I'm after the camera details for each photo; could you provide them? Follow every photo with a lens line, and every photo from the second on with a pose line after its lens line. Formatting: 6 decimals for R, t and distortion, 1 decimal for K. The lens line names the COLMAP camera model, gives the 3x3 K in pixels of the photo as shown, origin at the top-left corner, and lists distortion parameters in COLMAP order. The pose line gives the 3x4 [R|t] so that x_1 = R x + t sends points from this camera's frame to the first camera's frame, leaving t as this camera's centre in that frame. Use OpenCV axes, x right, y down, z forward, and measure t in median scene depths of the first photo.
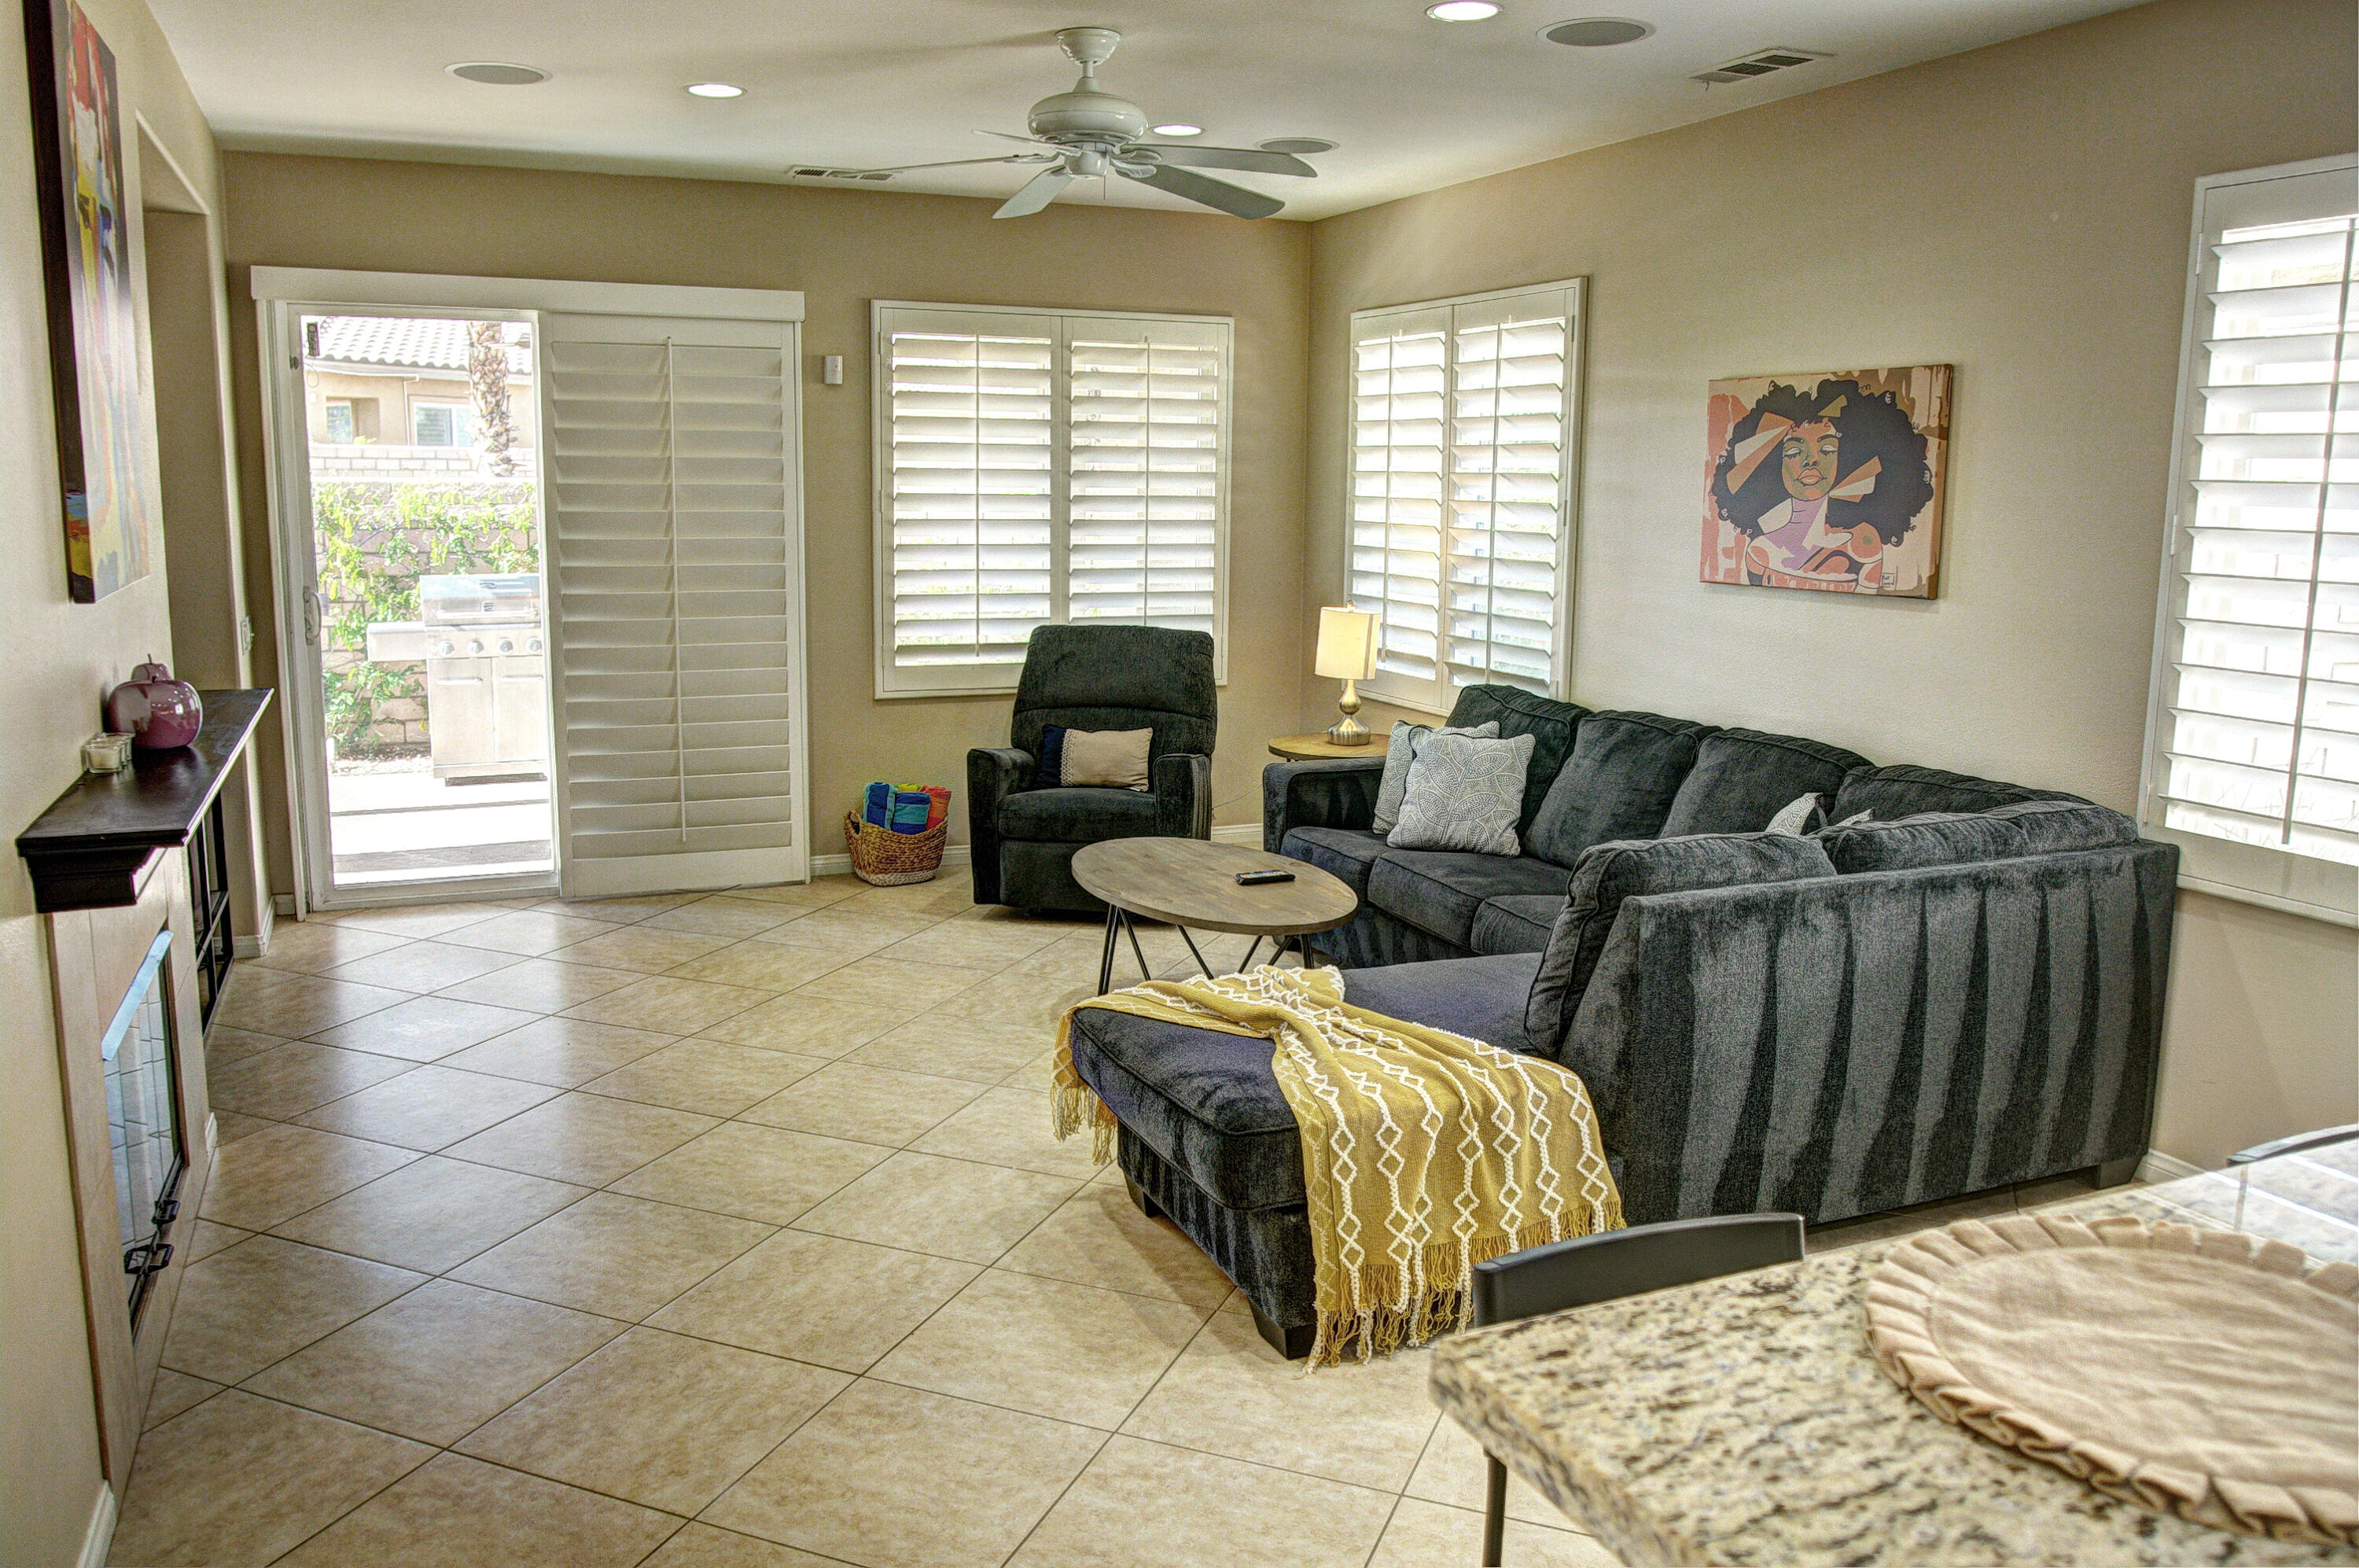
lens RADIAL K [[1782.0, 0, 1159.8], [0, 1782.0, 776.4], [0, 0, 1]] dist [-0.071700, 0.041021]
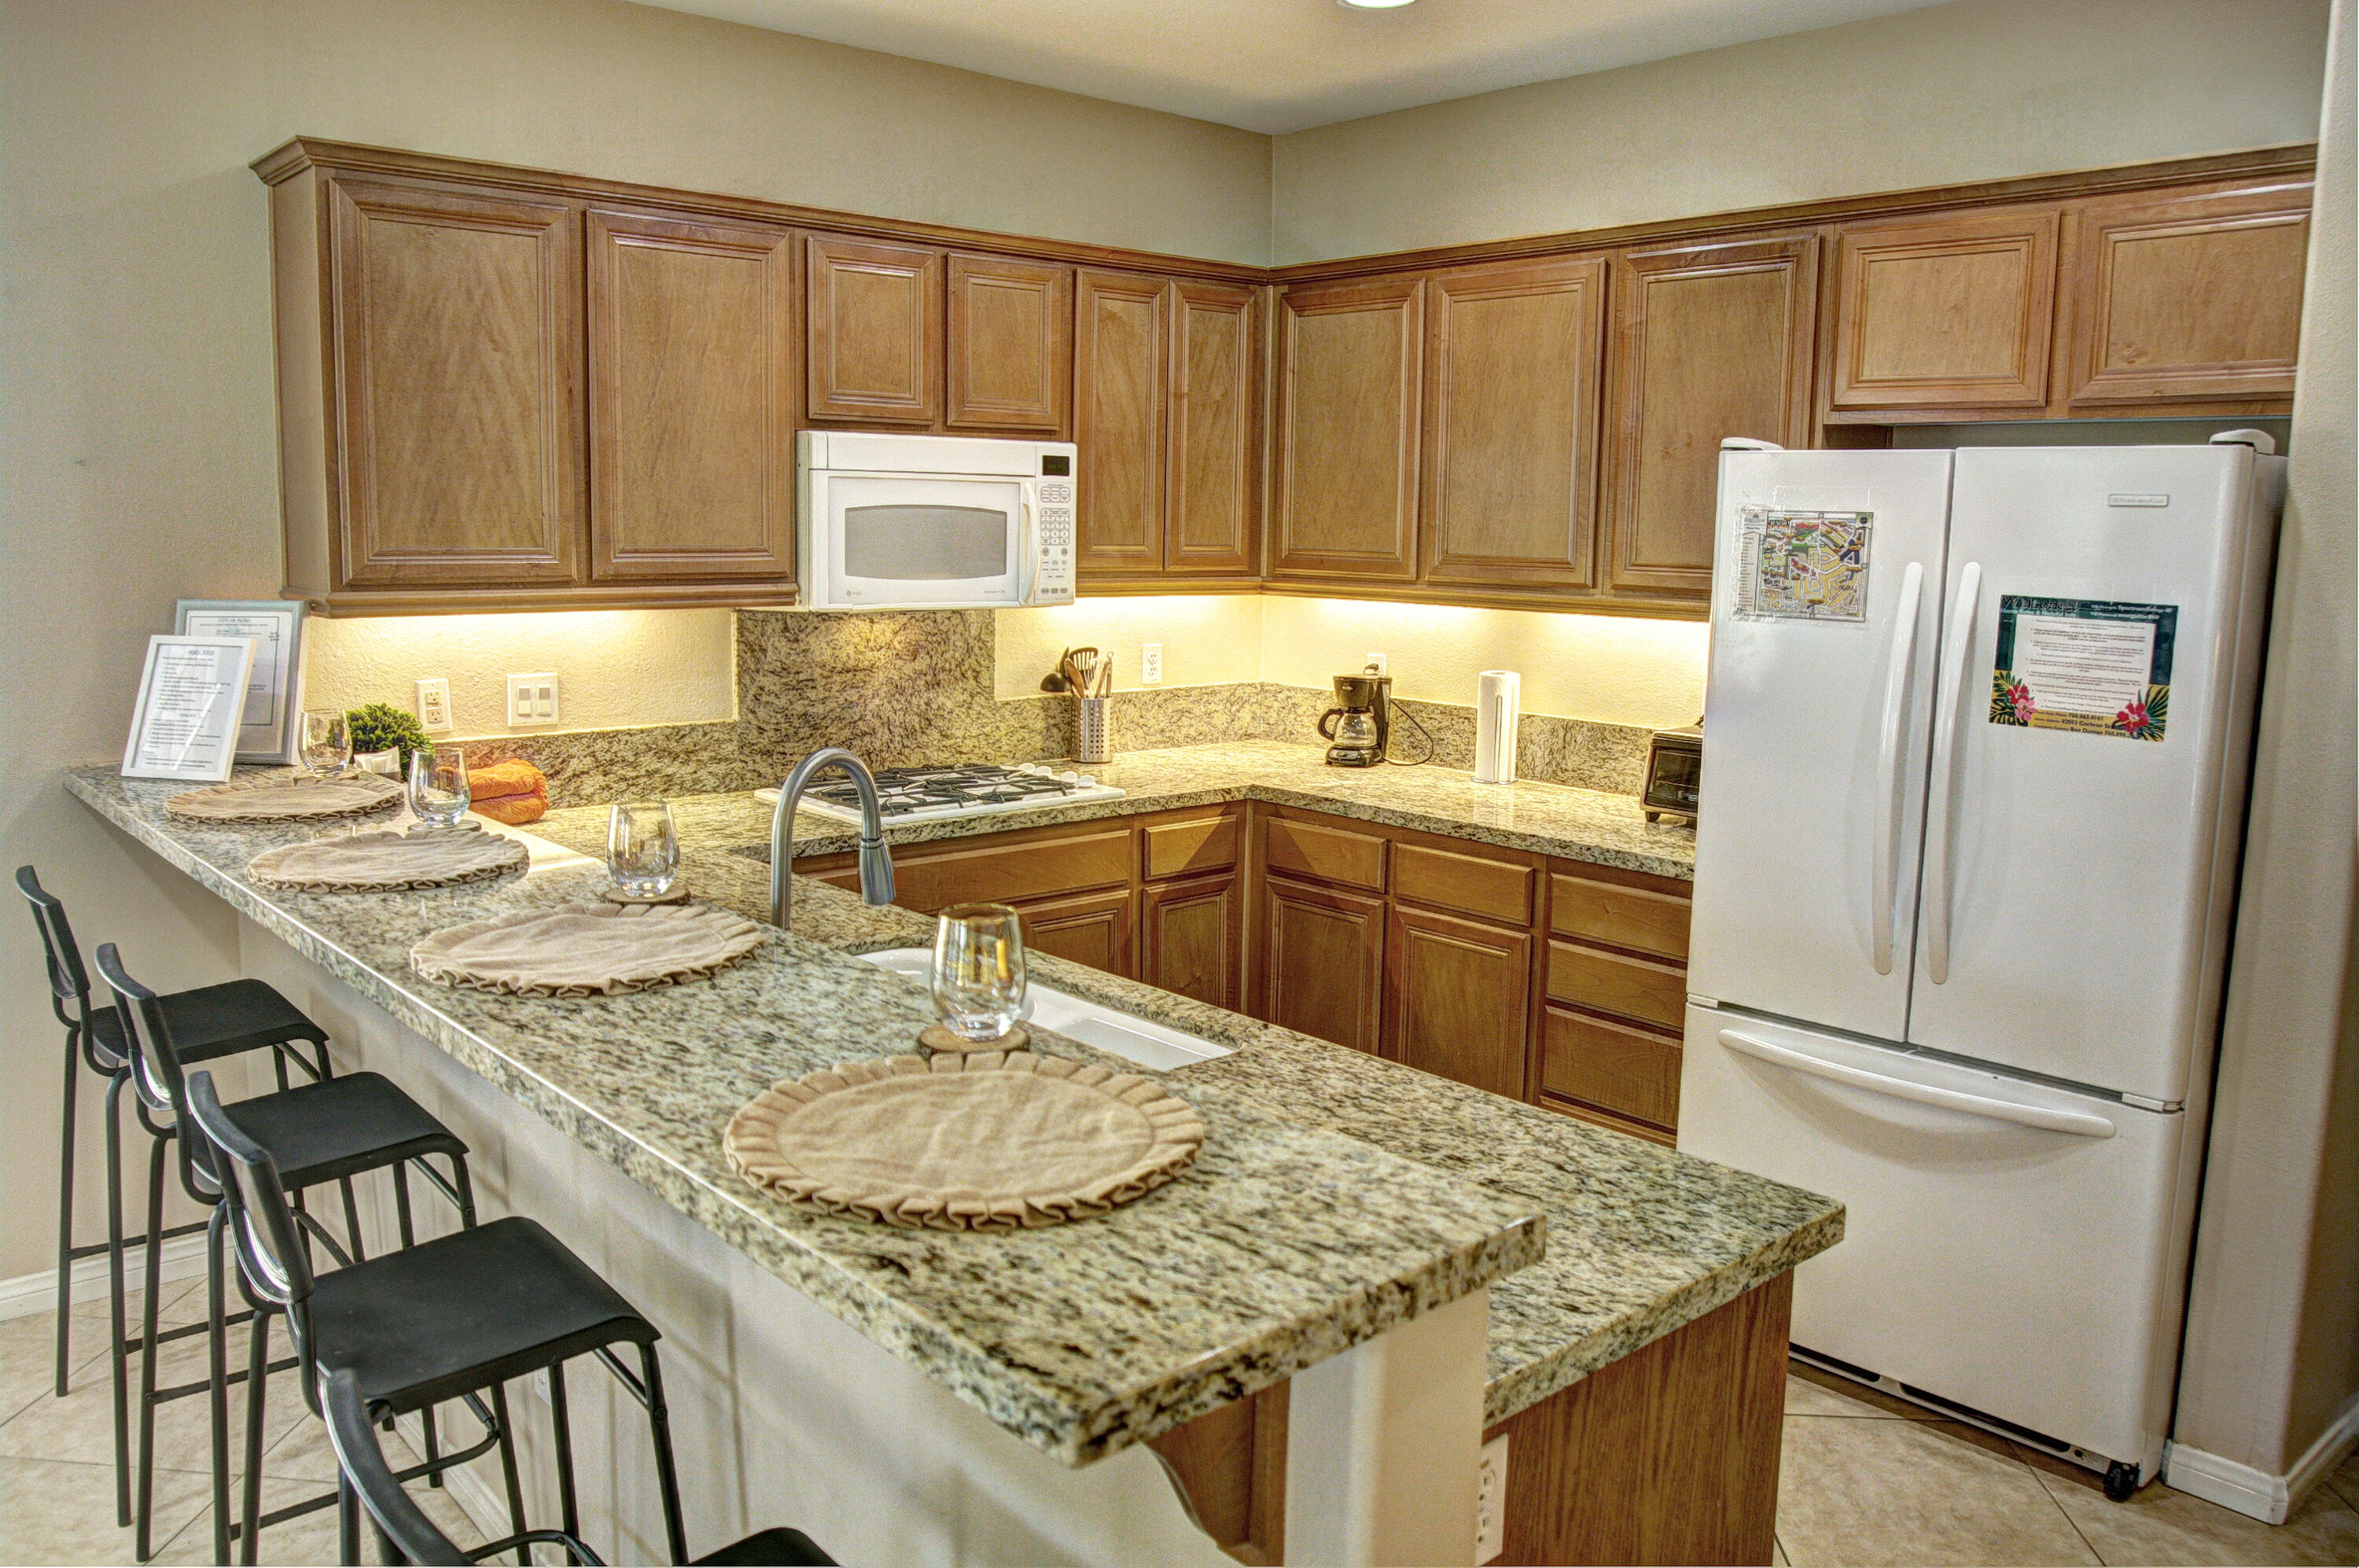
lens RADIAL K [[1782.0, 0, 1159.8], [0, 1782.0, 776.4], [0, 0, 1]] dist [-0.071700, 0.041021]
pose [[-0.310897, -0.157257, 0.937344, -0.111527], [0.134103, 0.969093, 0.207062, -0.032648], [-0.940936, 0.190075, -0.280199, 0.183675]]
